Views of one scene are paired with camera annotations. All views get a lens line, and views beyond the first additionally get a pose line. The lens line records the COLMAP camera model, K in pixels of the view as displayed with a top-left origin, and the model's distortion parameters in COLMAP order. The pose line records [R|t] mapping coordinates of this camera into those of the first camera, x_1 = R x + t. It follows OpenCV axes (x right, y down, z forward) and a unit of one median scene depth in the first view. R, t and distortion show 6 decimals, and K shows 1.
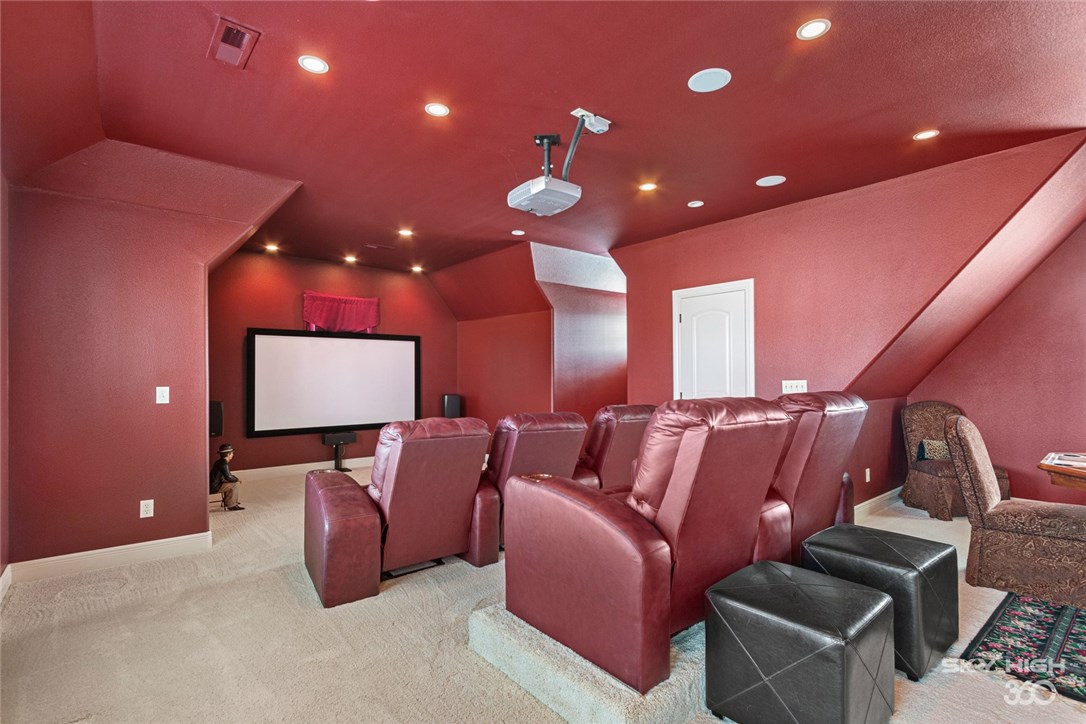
lens RADIAL K [[519.4, 0, 542.5], [0, 519.4, 366.2], [0, 0, 1]] dist [0.019181, 0.000054]
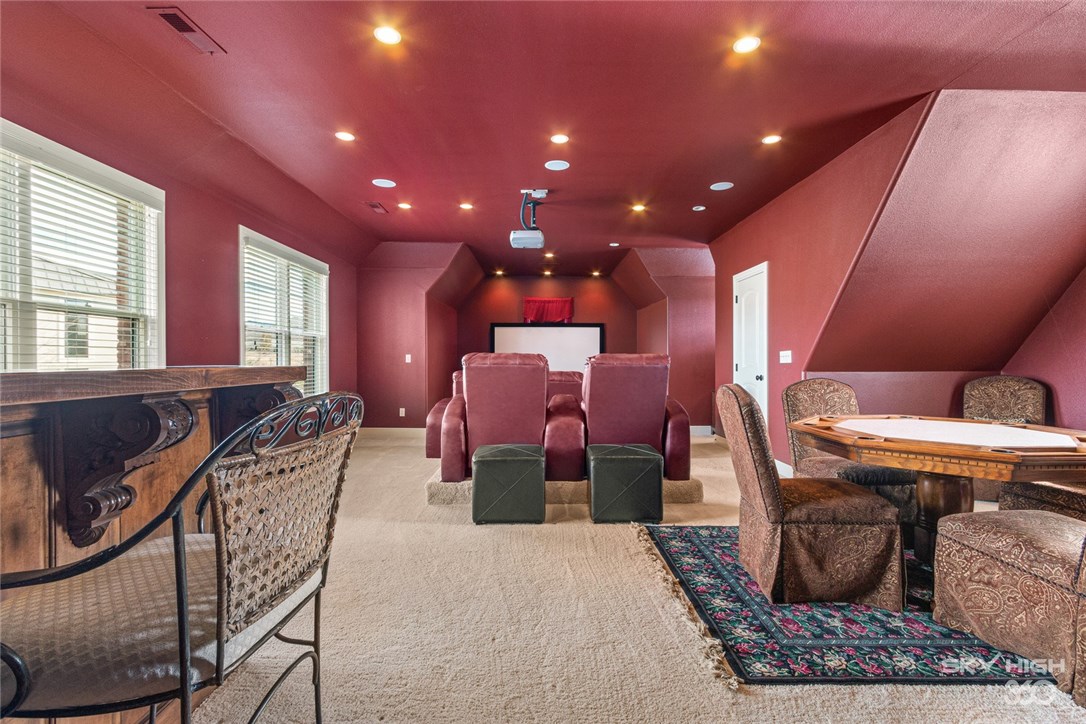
lens RADIAL K [[519.4, 0, 549.7], [0, 519.4, 360.9], [0, 0, 1]] dist [0.019181, 0.000054]
pose [[0.766420, 0.006830, -0.642304, 0.576035], [0.004248, 0.999868, 0.015701, 0.019252], [0.642326, -0.014762, 0.766289, -0.120259]]
